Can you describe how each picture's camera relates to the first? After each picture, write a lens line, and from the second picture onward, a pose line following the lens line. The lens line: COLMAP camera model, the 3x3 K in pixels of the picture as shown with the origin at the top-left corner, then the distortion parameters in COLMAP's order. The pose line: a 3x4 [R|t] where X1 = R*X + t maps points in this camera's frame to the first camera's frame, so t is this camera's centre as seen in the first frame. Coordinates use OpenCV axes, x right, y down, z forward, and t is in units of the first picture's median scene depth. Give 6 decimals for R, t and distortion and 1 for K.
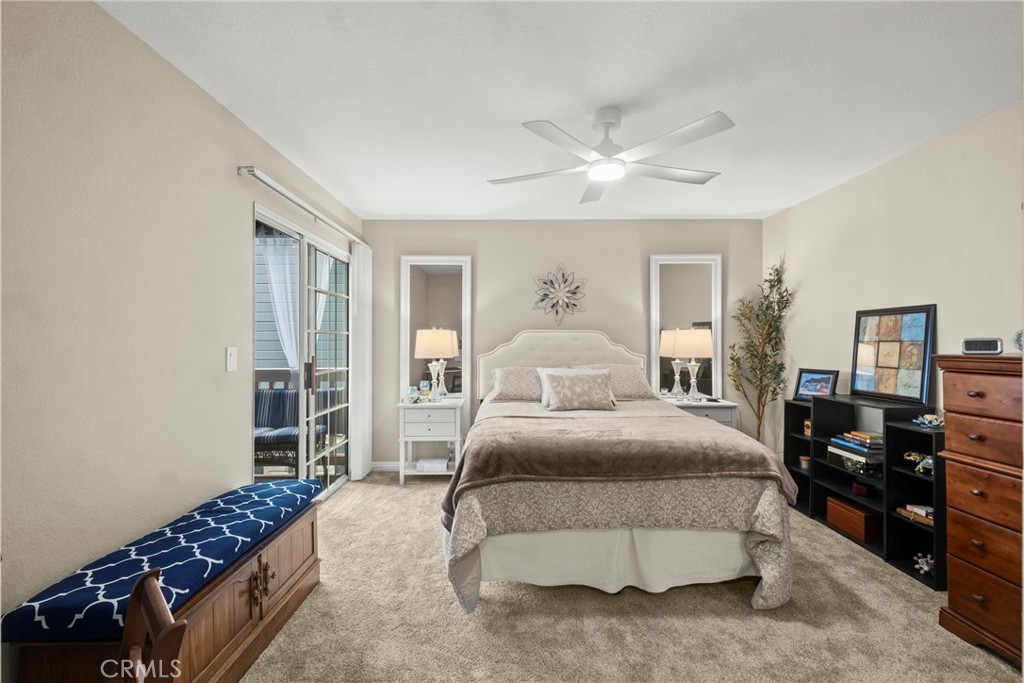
lens RADIAL K [[452.8, 0, 511.2], [0, 452.8, 341.0], [0, 0, 1]] dist [0.005907, -0.004994]
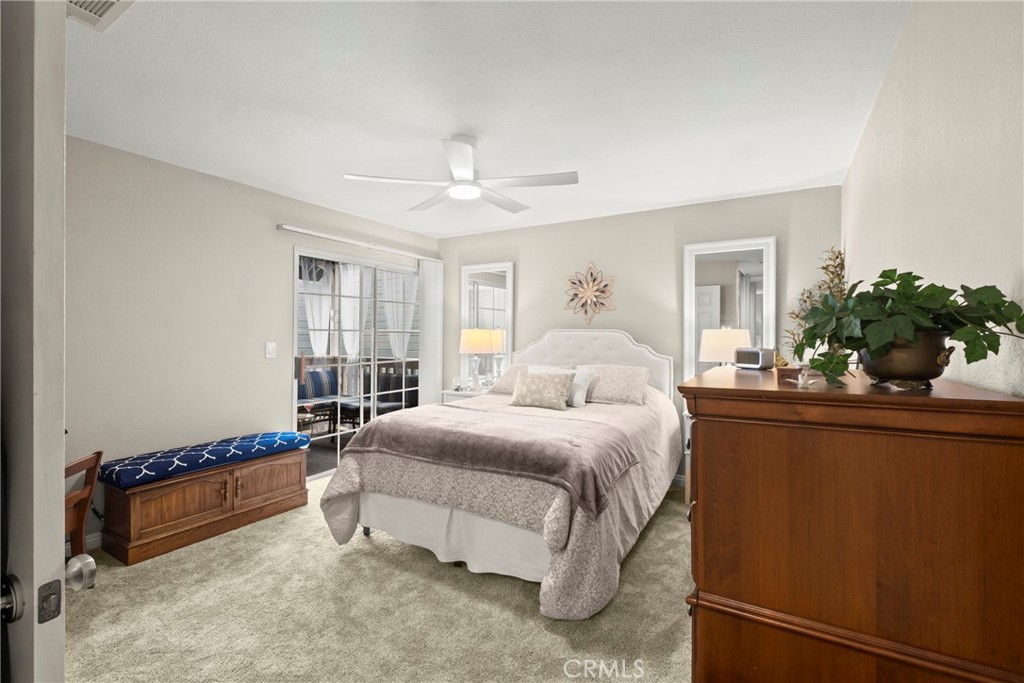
lens RADIAL K [[452.8, 0, 508.4], [0, 452.8, 337.7], [0, 0, 1]] dist [0.005907, -0.004994]
pose [[0.852909, 0.011830, -0.521926, 0.491304], [-0.009651, 0.999930, 0.006894, -0.011207], [0.521971, -0.000843, 0.852963, 0.055639]]
